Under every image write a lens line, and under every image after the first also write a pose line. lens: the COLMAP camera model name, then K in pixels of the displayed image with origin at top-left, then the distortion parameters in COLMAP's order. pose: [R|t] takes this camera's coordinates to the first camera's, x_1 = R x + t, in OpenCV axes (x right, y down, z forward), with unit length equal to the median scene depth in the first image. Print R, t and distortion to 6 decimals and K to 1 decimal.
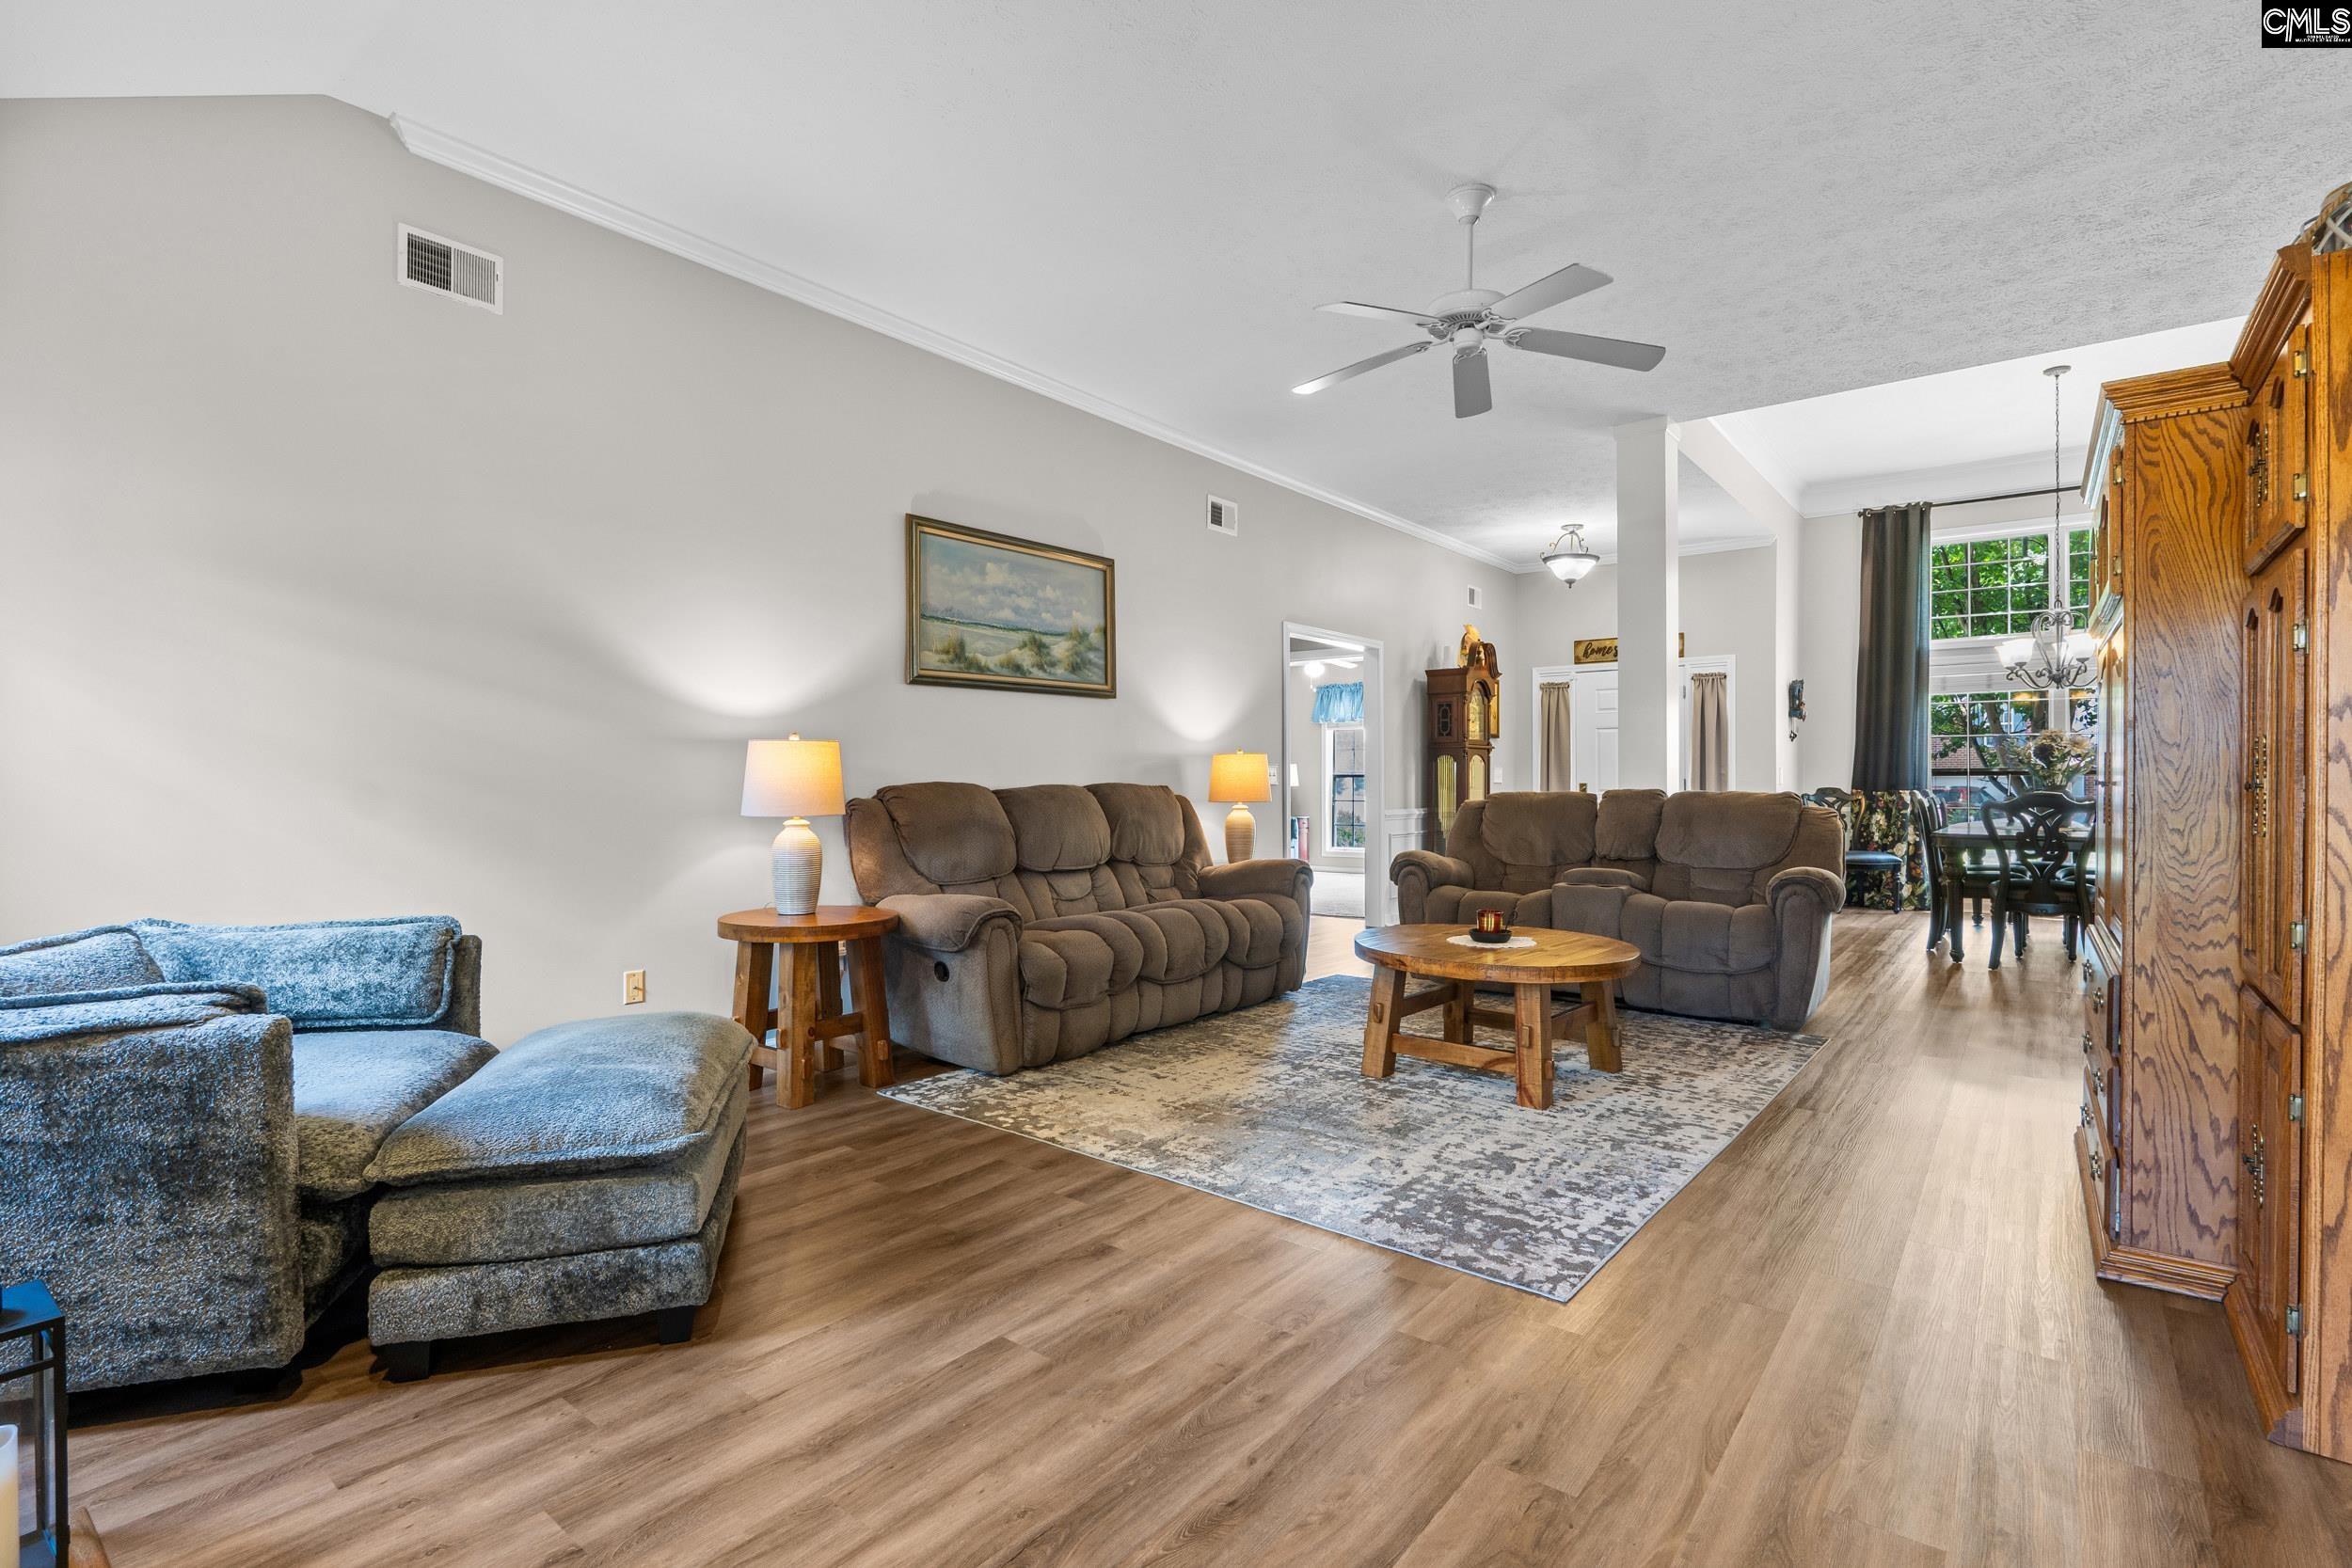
lens RADIAL K [[1089.0, 0, 1175.8], [0, 1089.0, 783.9], [0, 0, 1]] dist [0.001264, 0.000188]
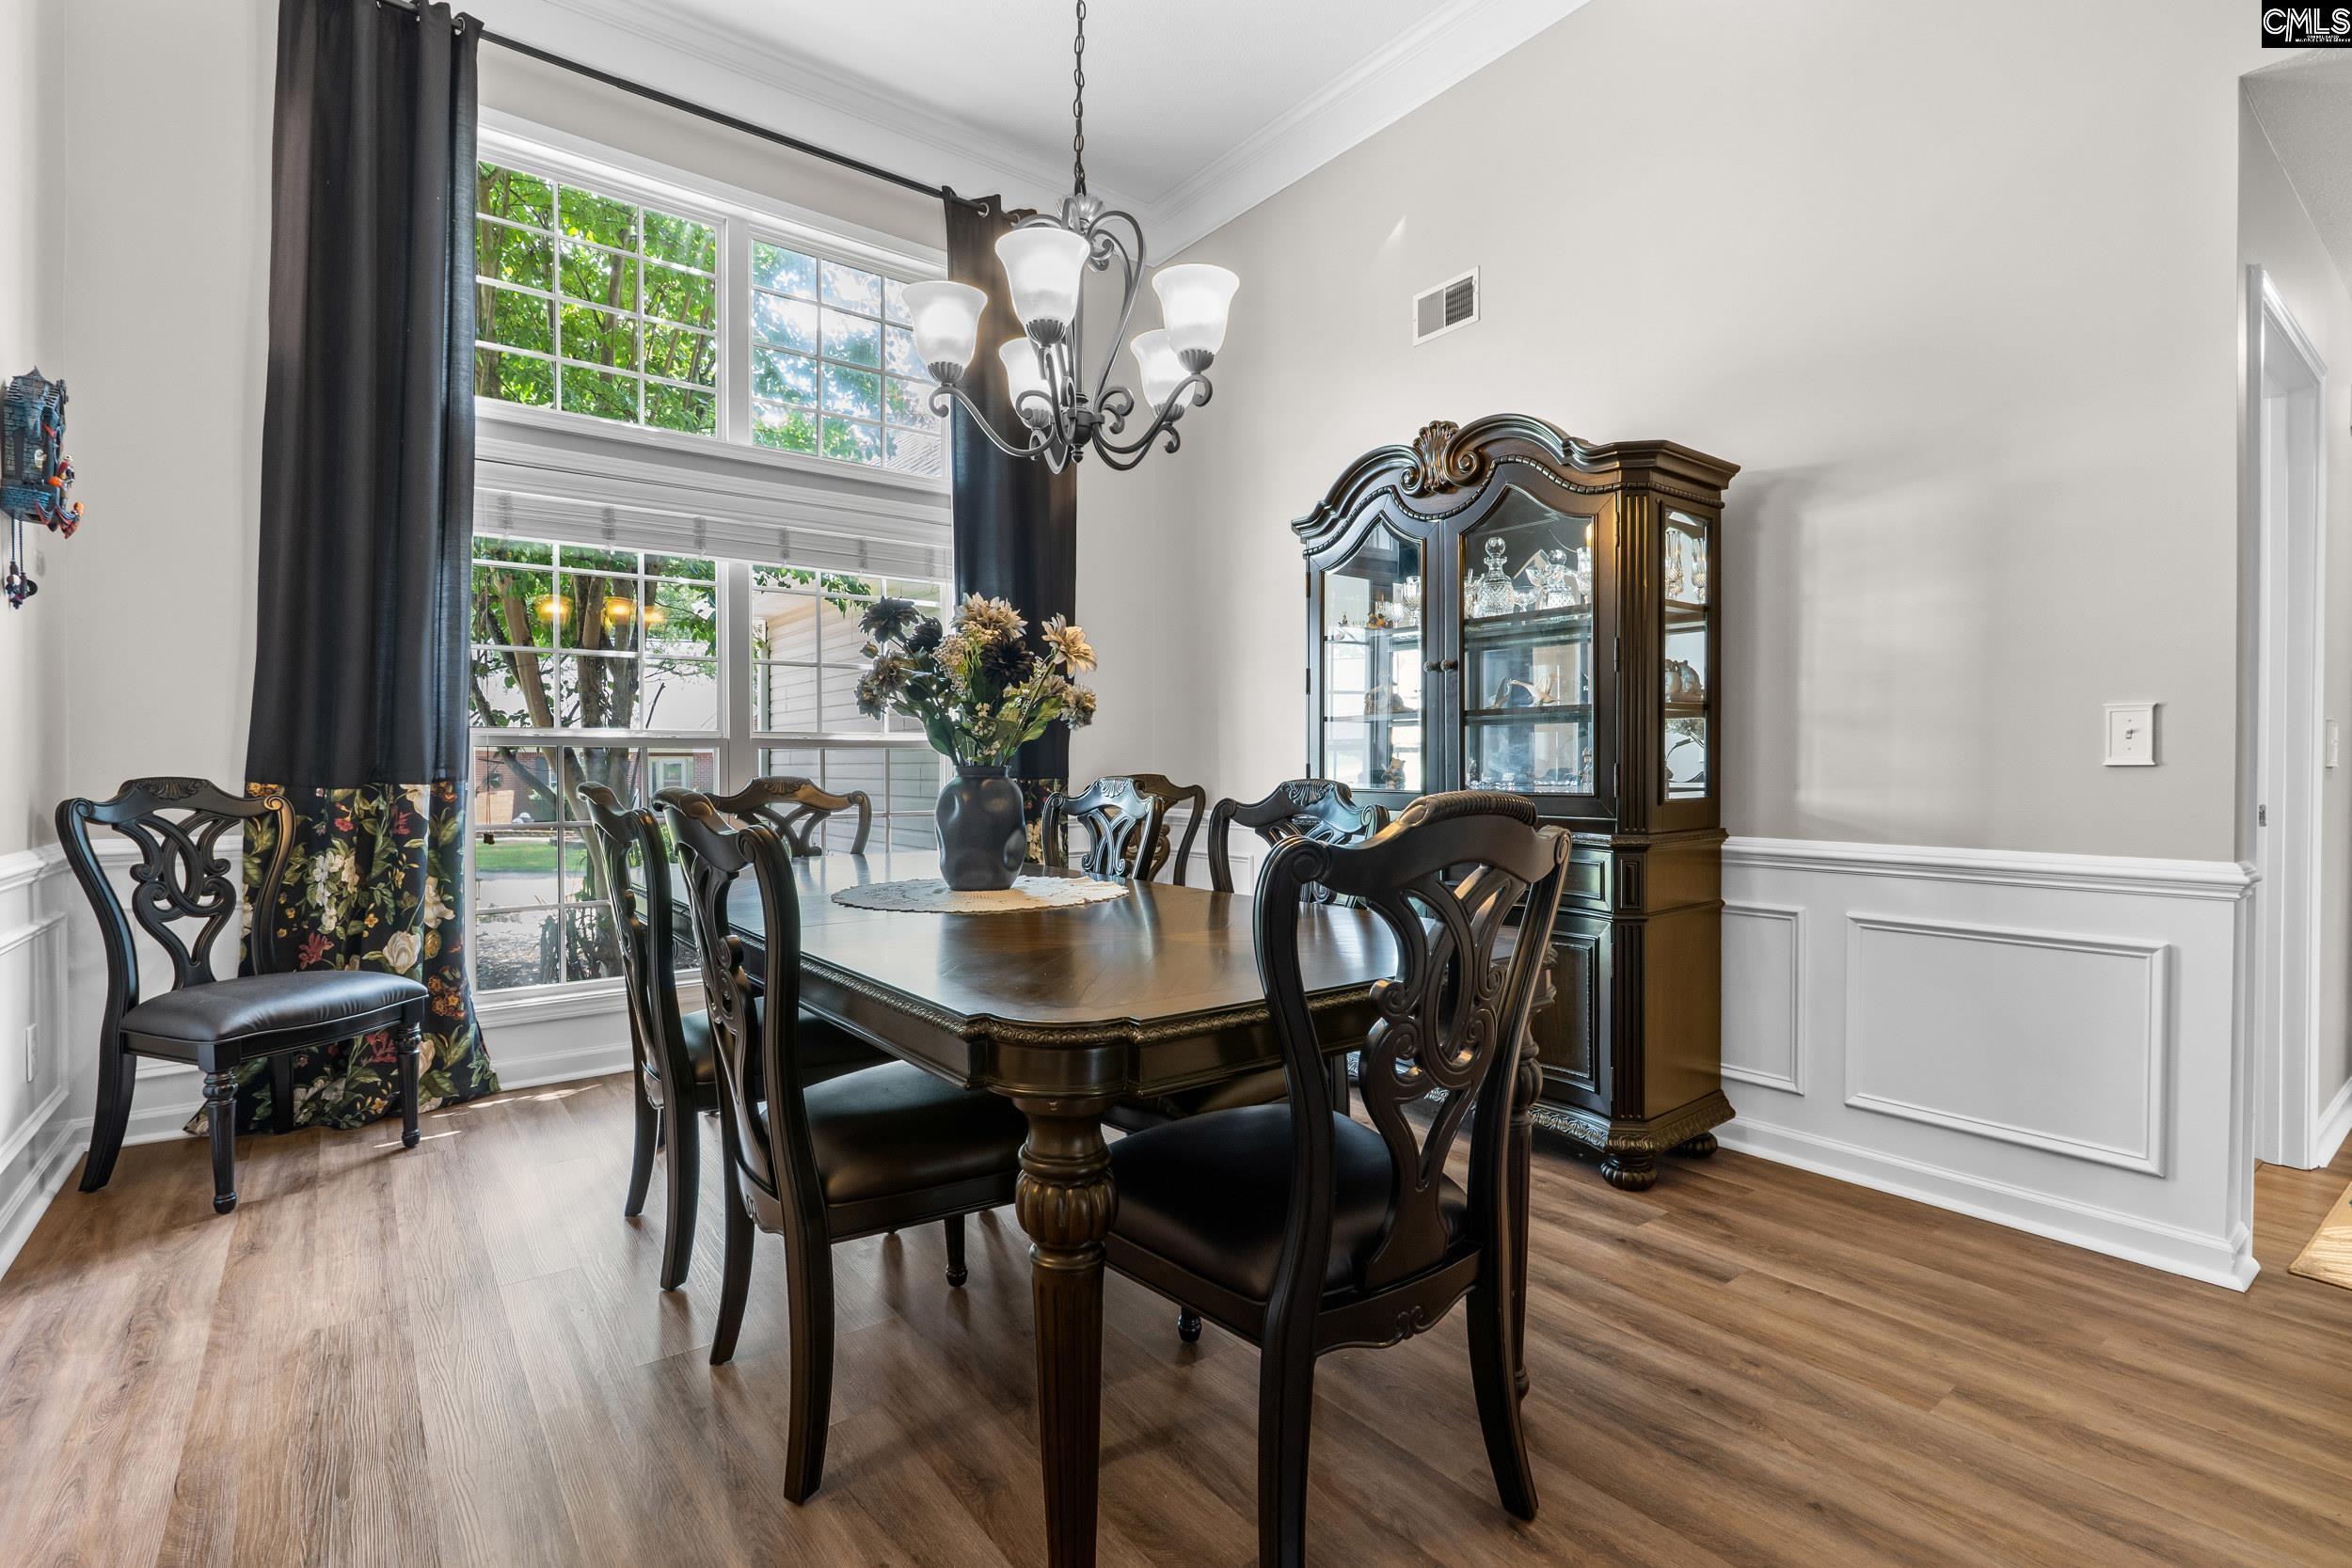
lens RADIAL K [[1089.0, 0, 1175.6], [0, 1089.0, 775.0], [0, 0, 1]] dist [0.001264, 0.000188]
pose [[0.243363, -0.001030, 0.969935, 0.375369], [0.001906, 0.999998, 0.000583, 0.003383], [-0.969933, 0.001707, 0.243365, 0.659044]]
